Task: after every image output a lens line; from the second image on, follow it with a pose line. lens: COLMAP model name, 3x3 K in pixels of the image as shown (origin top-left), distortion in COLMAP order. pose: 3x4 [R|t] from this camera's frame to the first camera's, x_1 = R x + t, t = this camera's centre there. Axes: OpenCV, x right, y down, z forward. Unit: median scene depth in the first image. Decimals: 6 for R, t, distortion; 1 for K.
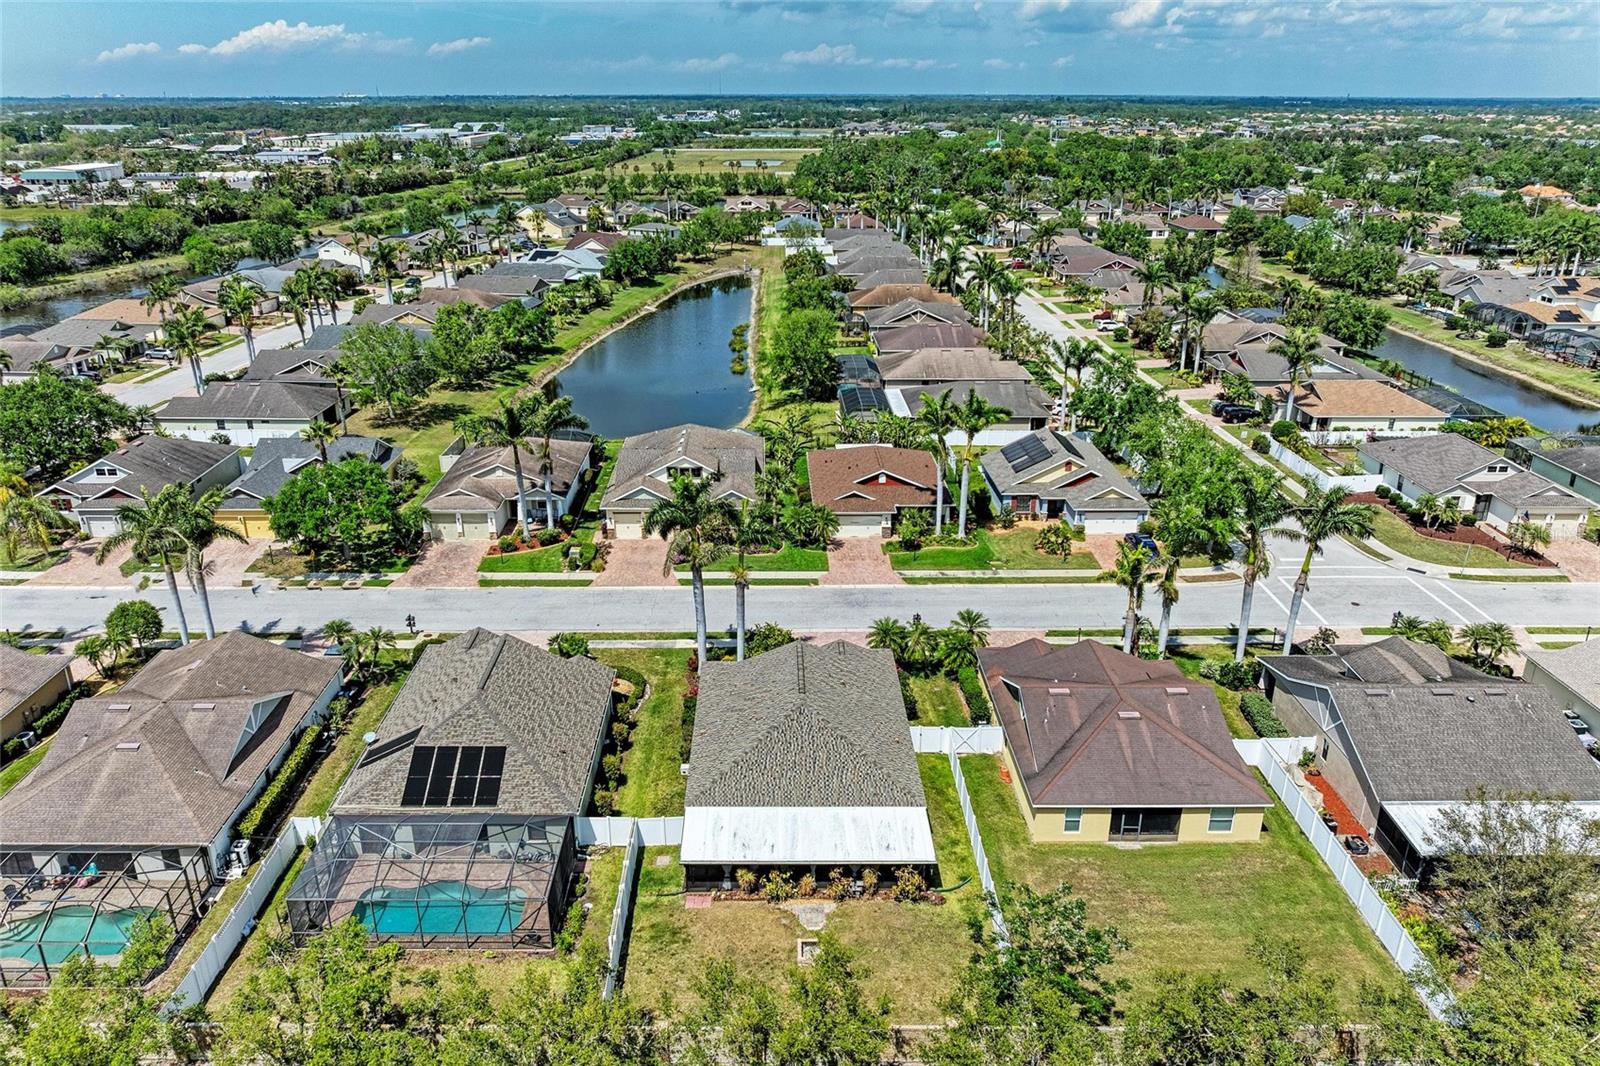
lens RADIAL K [[1098.3, 0, 766.8], [0, 1098.3, 532.9], [0, 0, 1]] dist [-0.032083, 0.022316]
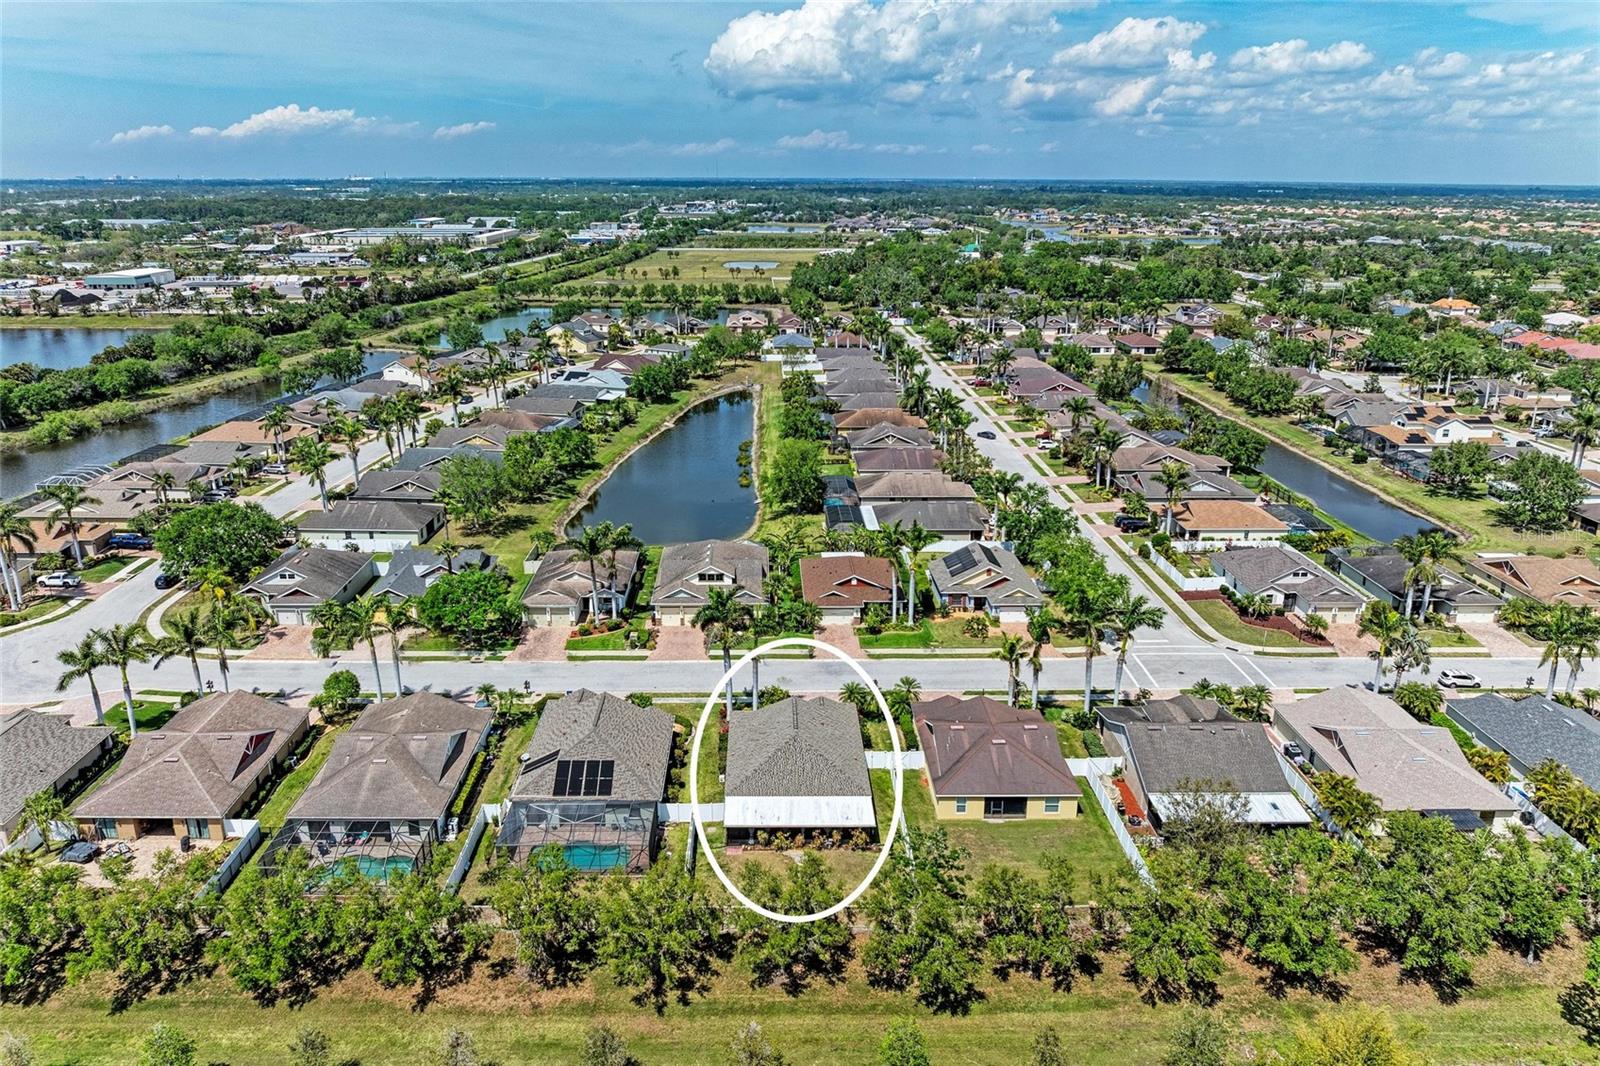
lens RADIAL K [[1106.9, 0, 746.0], [0, 1106.9, 513.9], [0, 0, 1]] dist [-0.015045, -0.000878]
pose [[0.999888, -0.002301, -0.014801, -0.007879], [0.001106, 0.996778, -0.080200, -0.018107], [0.014938, 0.080175, 0.996669, -0.314577]]
